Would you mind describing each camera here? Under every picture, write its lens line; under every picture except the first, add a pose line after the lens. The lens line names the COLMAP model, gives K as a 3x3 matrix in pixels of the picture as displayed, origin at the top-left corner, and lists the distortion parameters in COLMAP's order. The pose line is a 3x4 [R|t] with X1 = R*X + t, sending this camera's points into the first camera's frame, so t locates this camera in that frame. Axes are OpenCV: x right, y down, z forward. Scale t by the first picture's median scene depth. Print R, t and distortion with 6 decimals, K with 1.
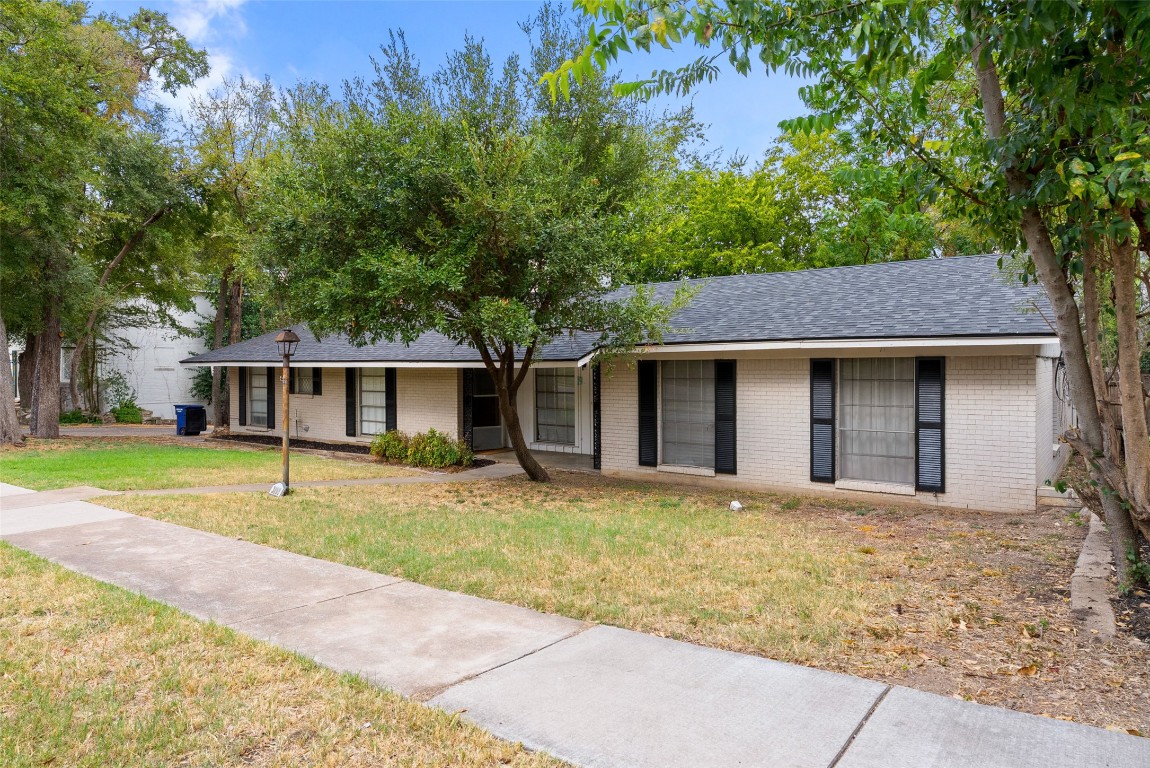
lens RADIAL K [[727.9, 0, 575.0], [0, 727.9, 384.0], [0, 0, 1]] dist [0.000061, -0.000257]
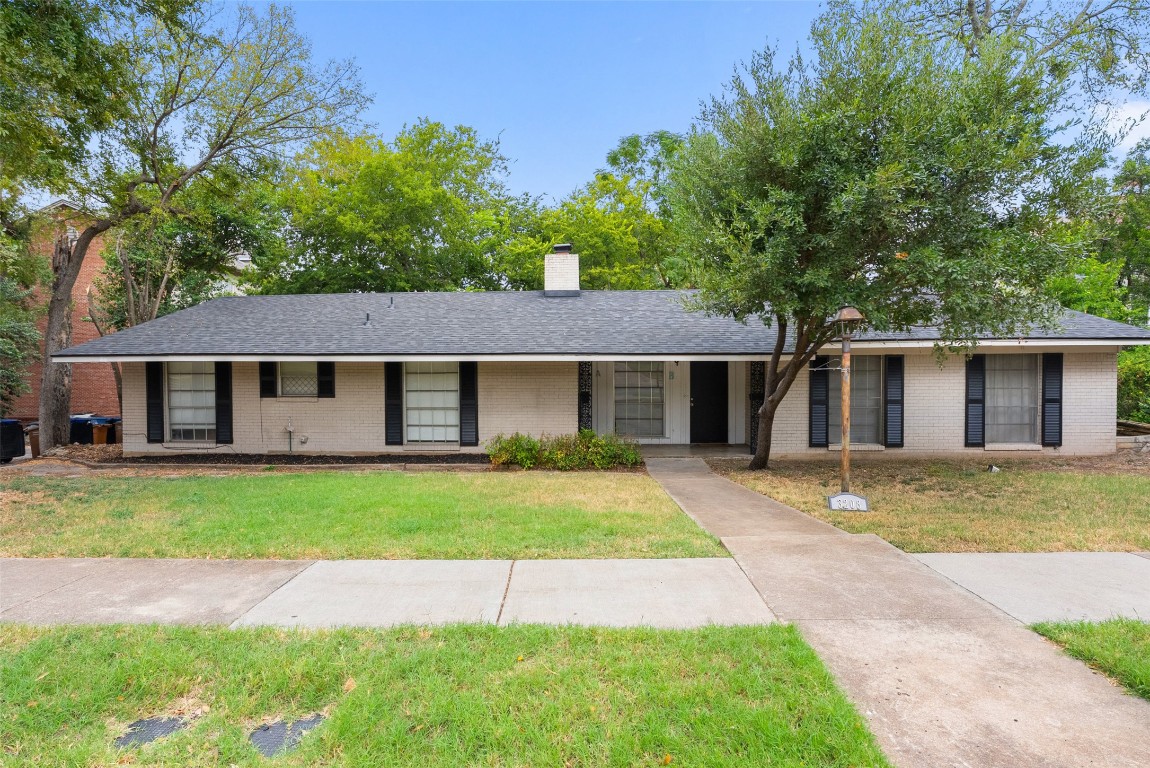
lens RADIAL K [[530.0, 0, 575.0], [0, 530.0, 384.0], [0, 0, 1]] dist [-0.011640, 0.000309]
pose [[0.818767, -0.022180, 0.573698, -0.546571], [0.016424, 0.999749, 0.015212, -0.004651], [-0.573891, -0.003033, 0.818926, 0.426427]]
